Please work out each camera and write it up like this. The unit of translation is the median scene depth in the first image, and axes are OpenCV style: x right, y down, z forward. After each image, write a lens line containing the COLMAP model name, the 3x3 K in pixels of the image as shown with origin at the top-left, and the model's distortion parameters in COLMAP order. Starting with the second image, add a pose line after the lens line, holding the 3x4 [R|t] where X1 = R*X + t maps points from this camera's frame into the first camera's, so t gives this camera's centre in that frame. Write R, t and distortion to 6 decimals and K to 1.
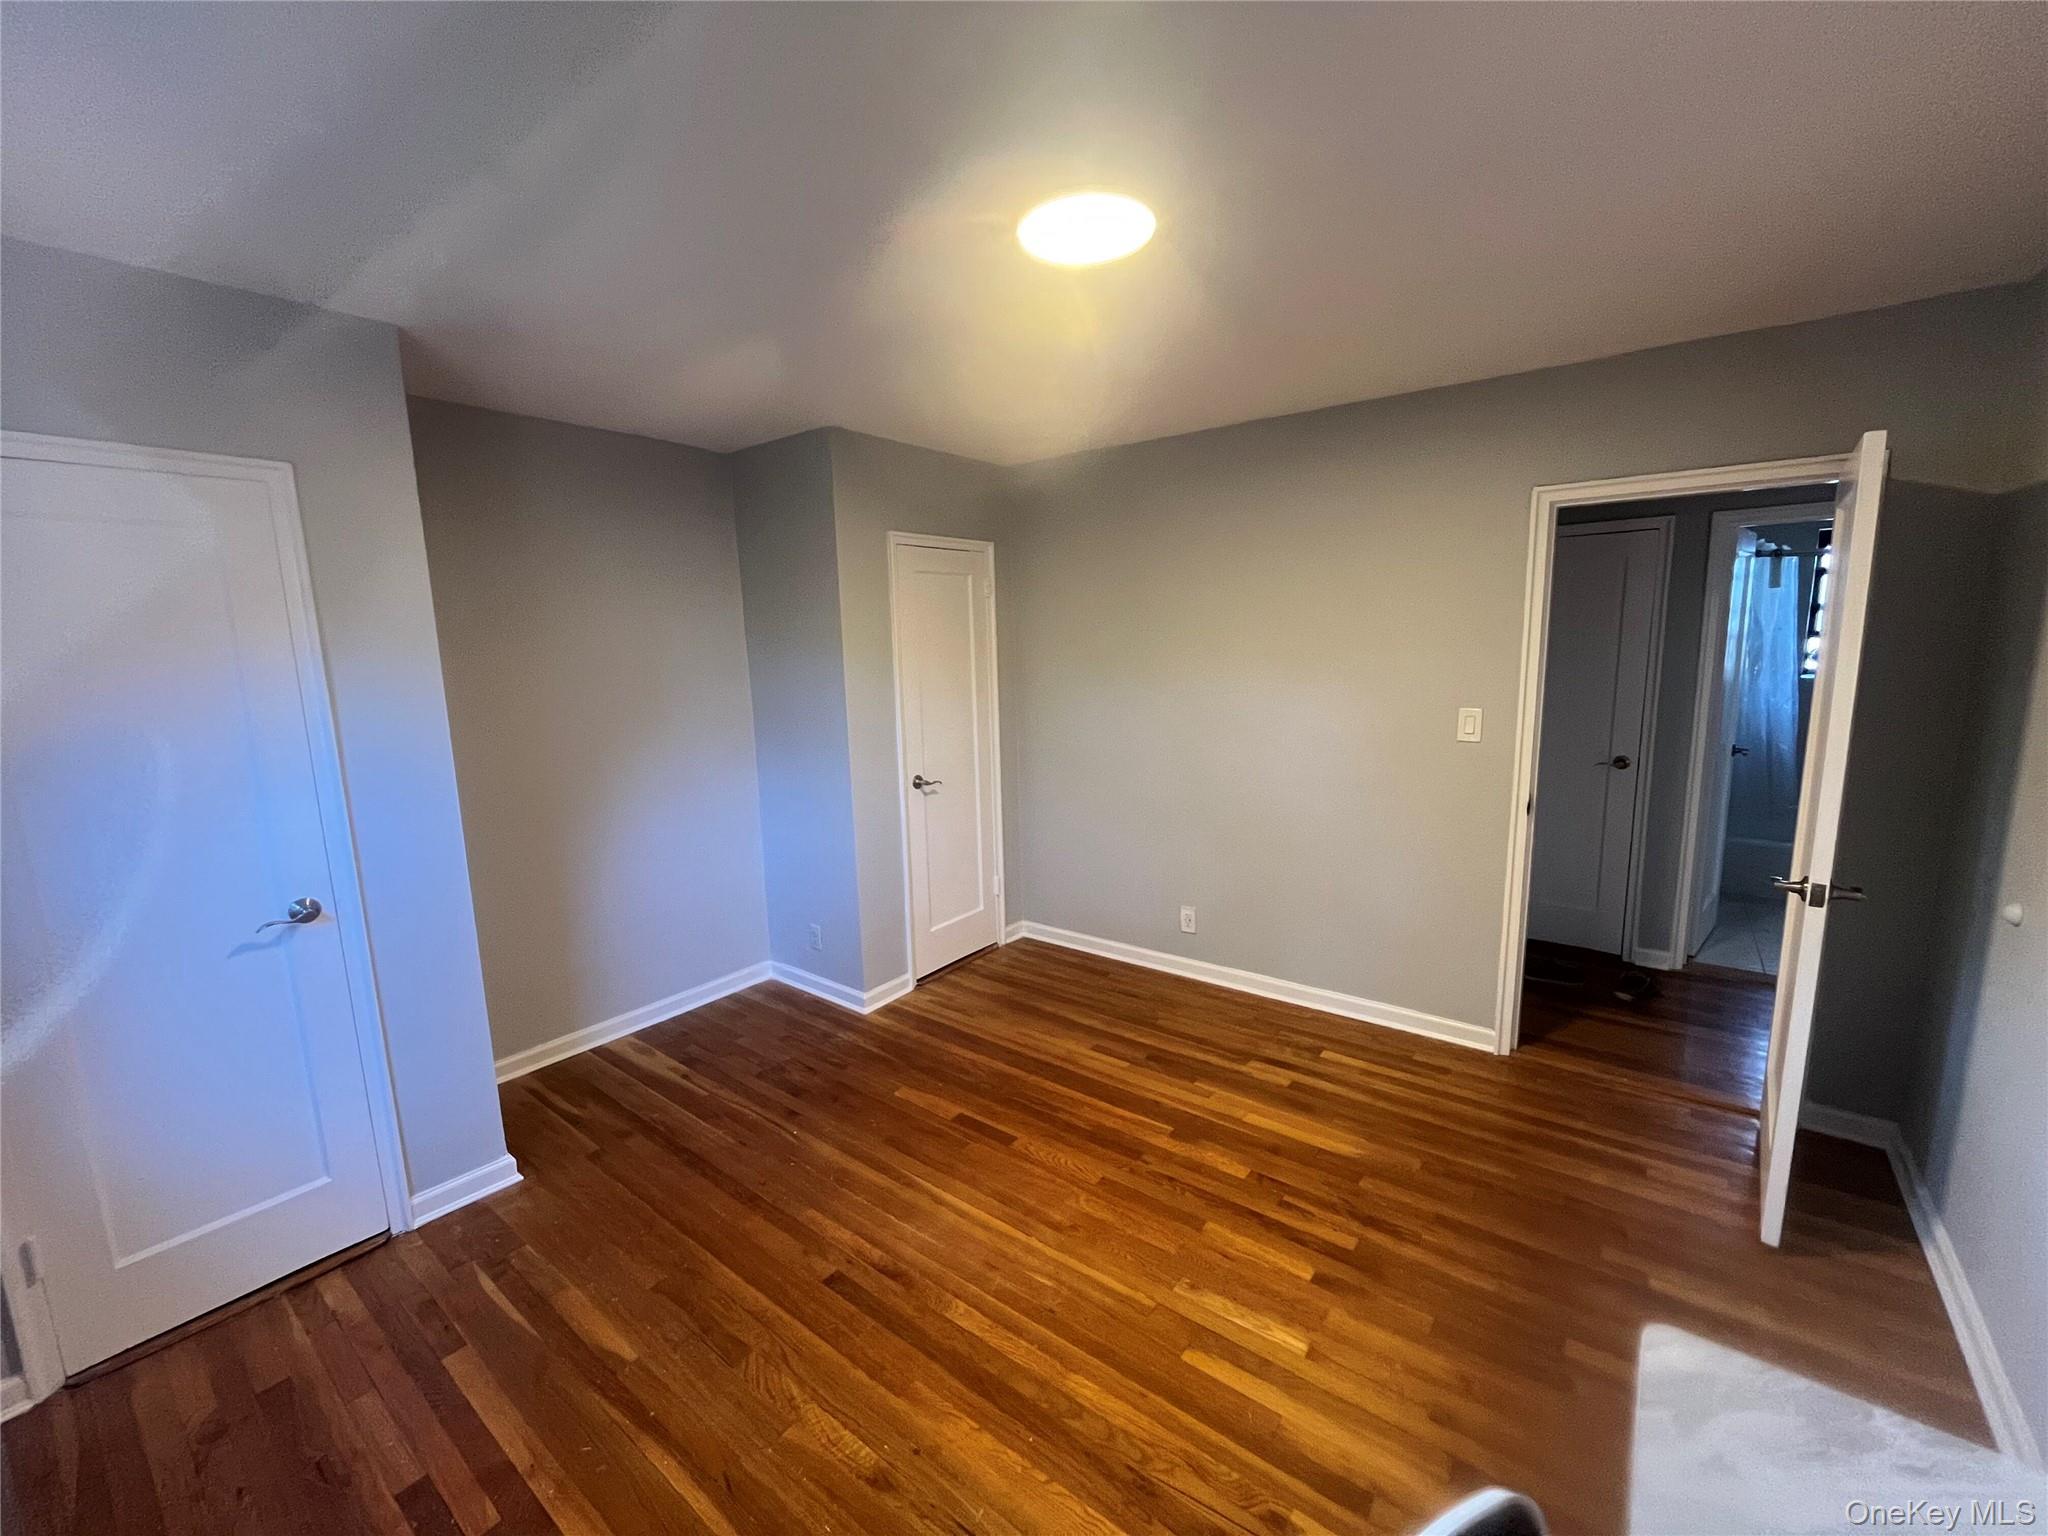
lens RADIAL K [[832.4, 0, 1021.2], [0, 832.4, 765.7], [0, 0, 1]] dist [-0.003222, -0.000708]
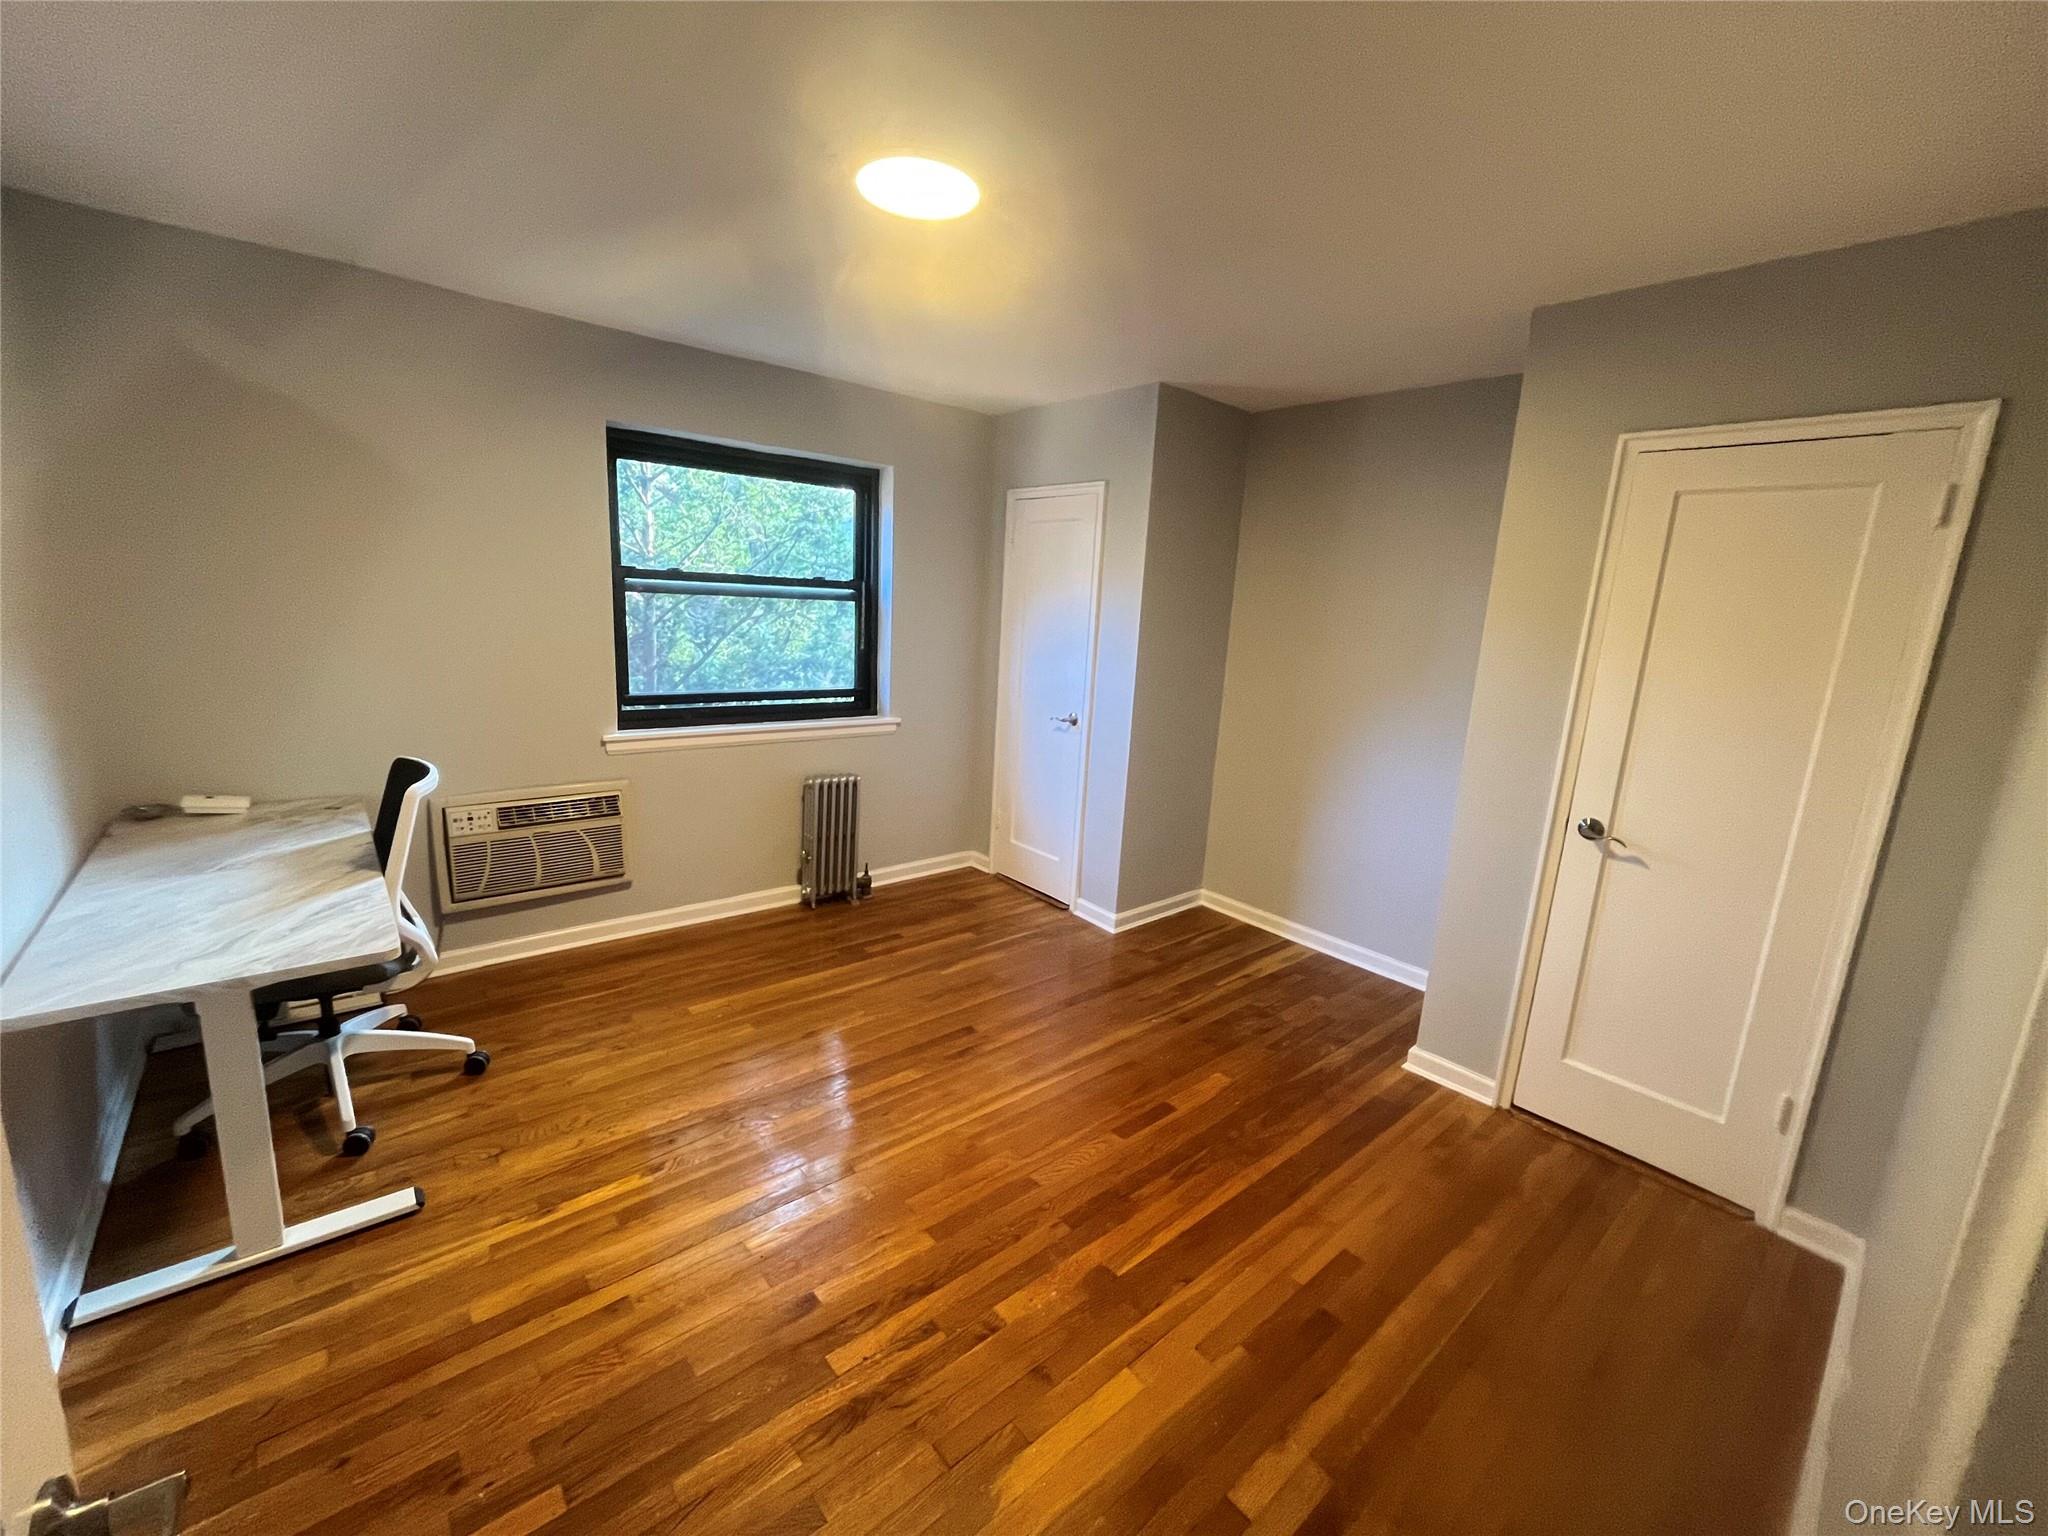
lens RADIAL K [[832.4, 0, 1021.2], [0, 832.4, 765.7], [0, 0, 1]] dist [-0.003222, -0.000708]
pose [[-0.204978, 0.205166, -0.957022, 0.862247], [-0.201618, 0.947963, 0.246407, -0.146852], [0.957776, 0.243461, -0.152946, 1.008340]]
